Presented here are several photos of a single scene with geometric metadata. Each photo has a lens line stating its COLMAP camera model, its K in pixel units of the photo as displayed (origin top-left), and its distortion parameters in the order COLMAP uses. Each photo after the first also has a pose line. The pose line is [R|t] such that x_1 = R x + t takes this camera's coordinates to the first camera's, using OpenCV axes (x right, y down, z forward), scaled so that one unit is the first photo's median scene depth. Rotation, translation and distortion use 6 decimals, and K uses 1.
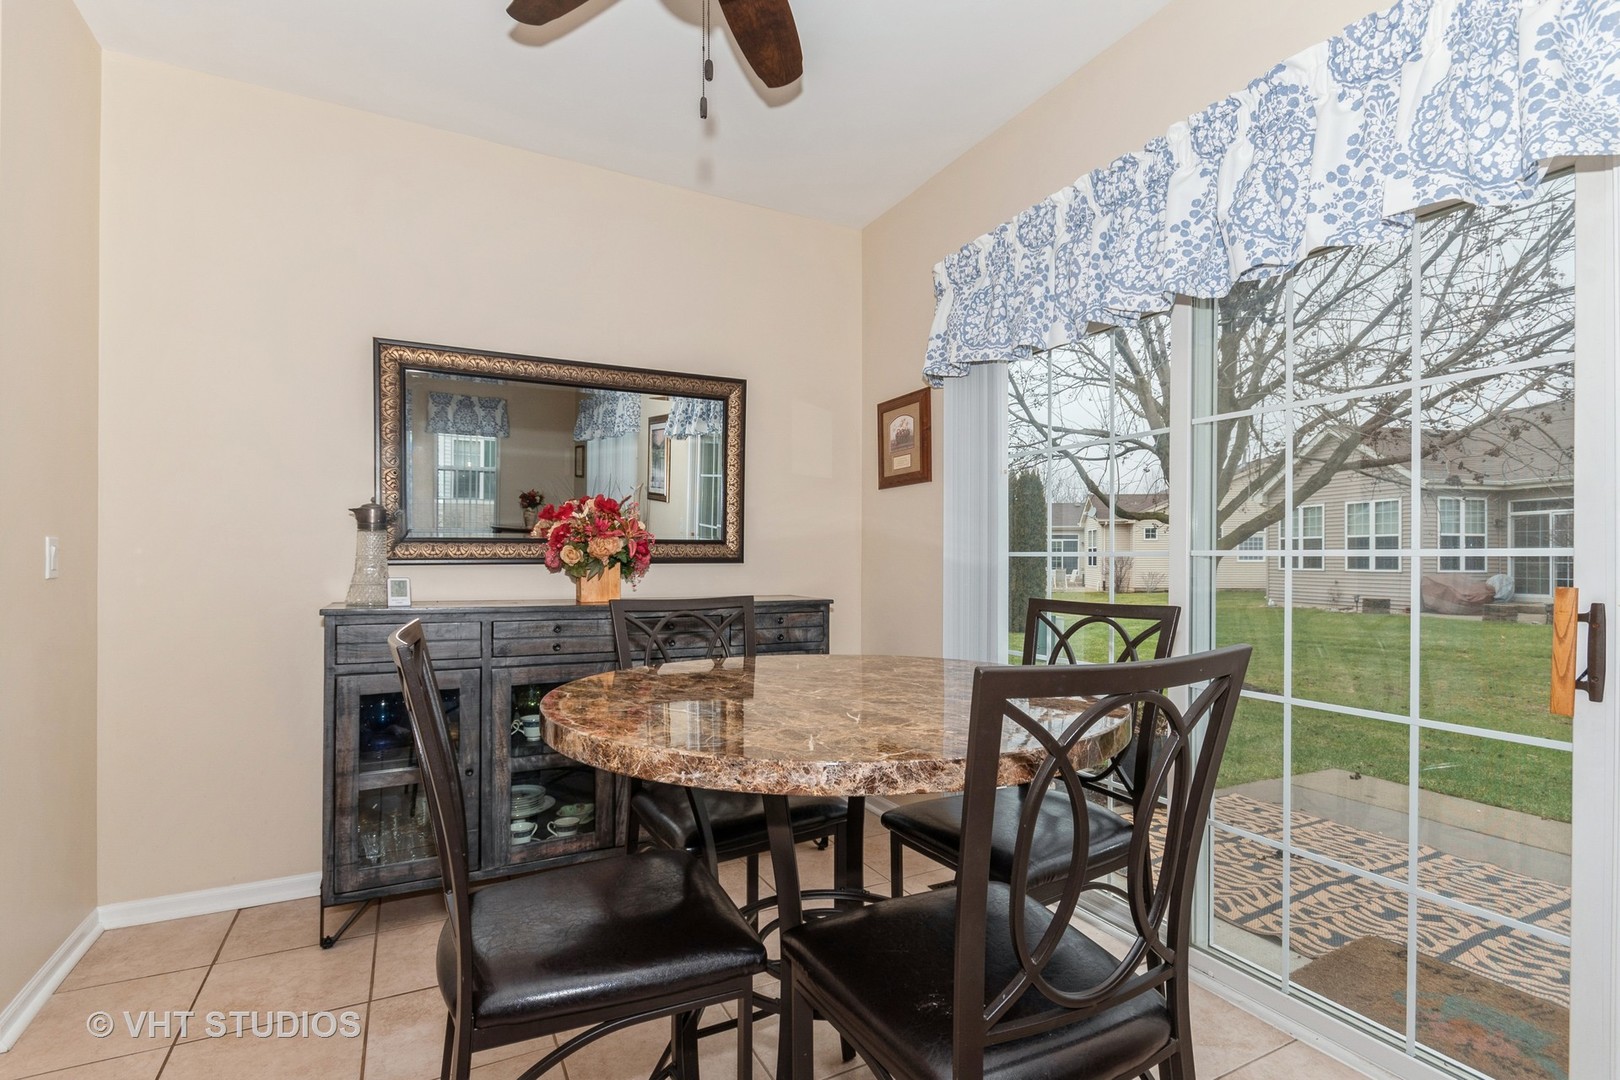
lens RADIAL K [[771.0, 0, 811.0], [0, 771.0, 554.6], [0, 0, 1]] dist [0.004962, 0.000343]
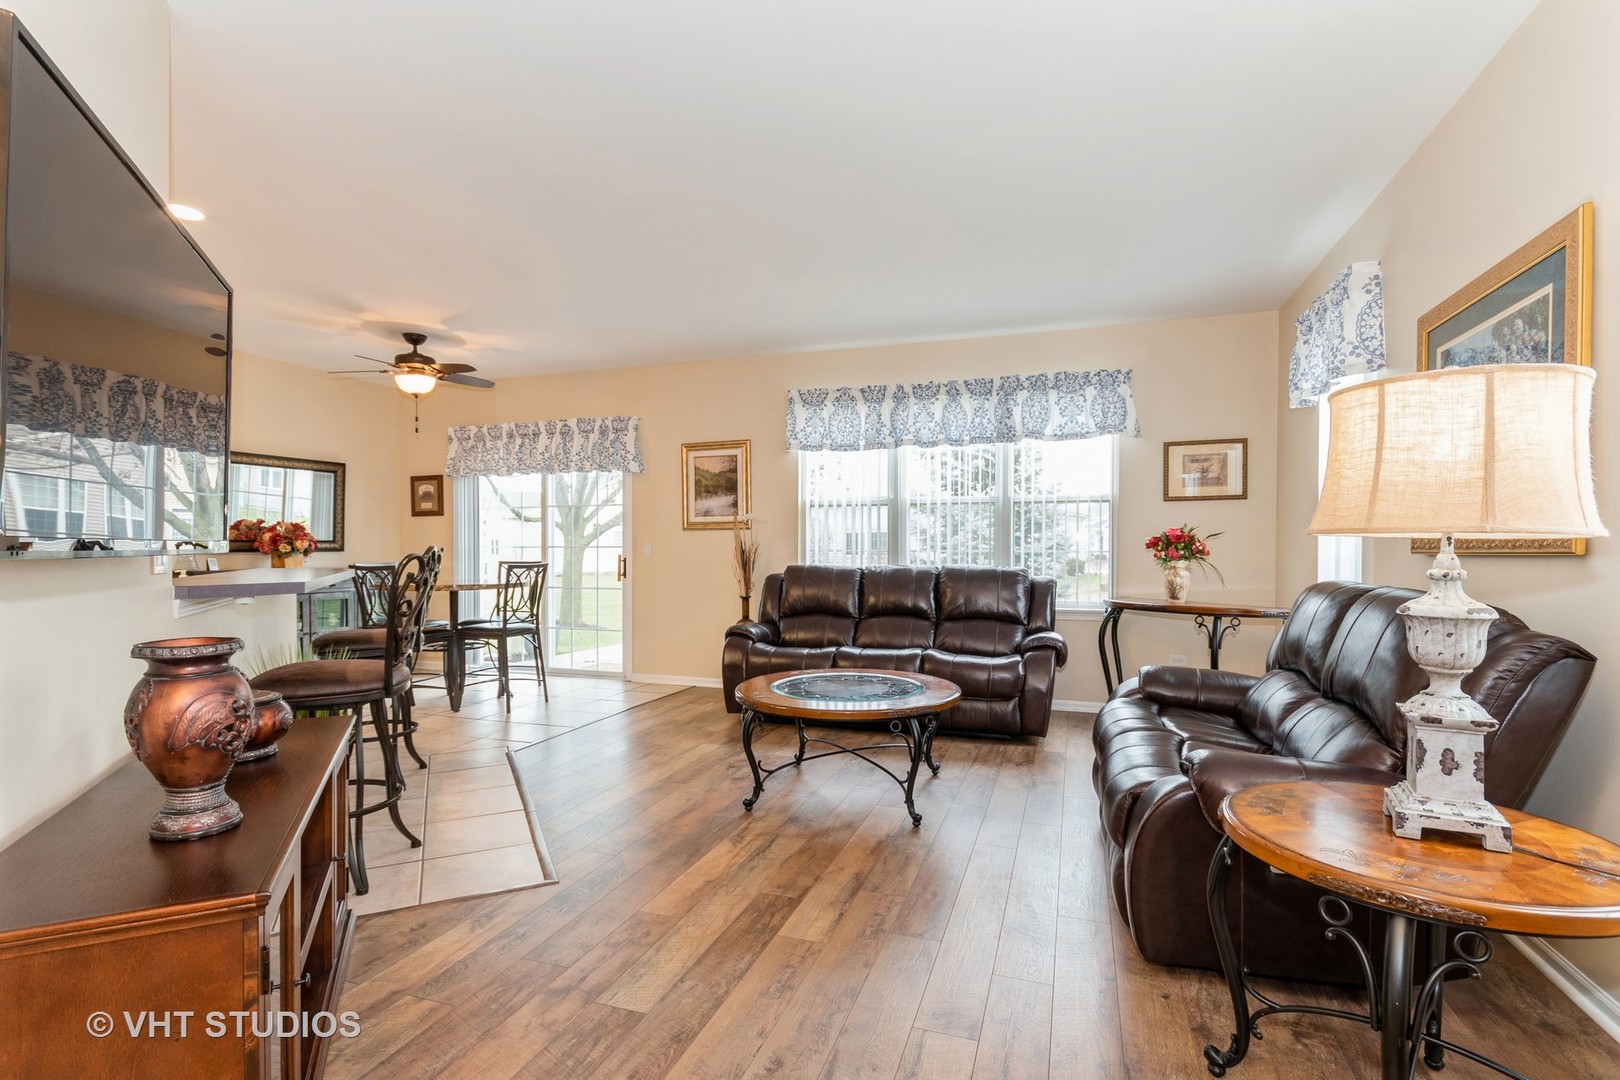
lens RADIAL K [[771.0, 0, 814.2], [0, 771.0, 549.9], [0, 0, 1]] dist [0.004962, 0.000343]
pose [[0.729943, -0.006342, 0.683478, -0.731036], [0.001278, 0.999968, 0.007914, -0.009509], [-0.683507, -0.004903, 0.729928, -1.728357]]
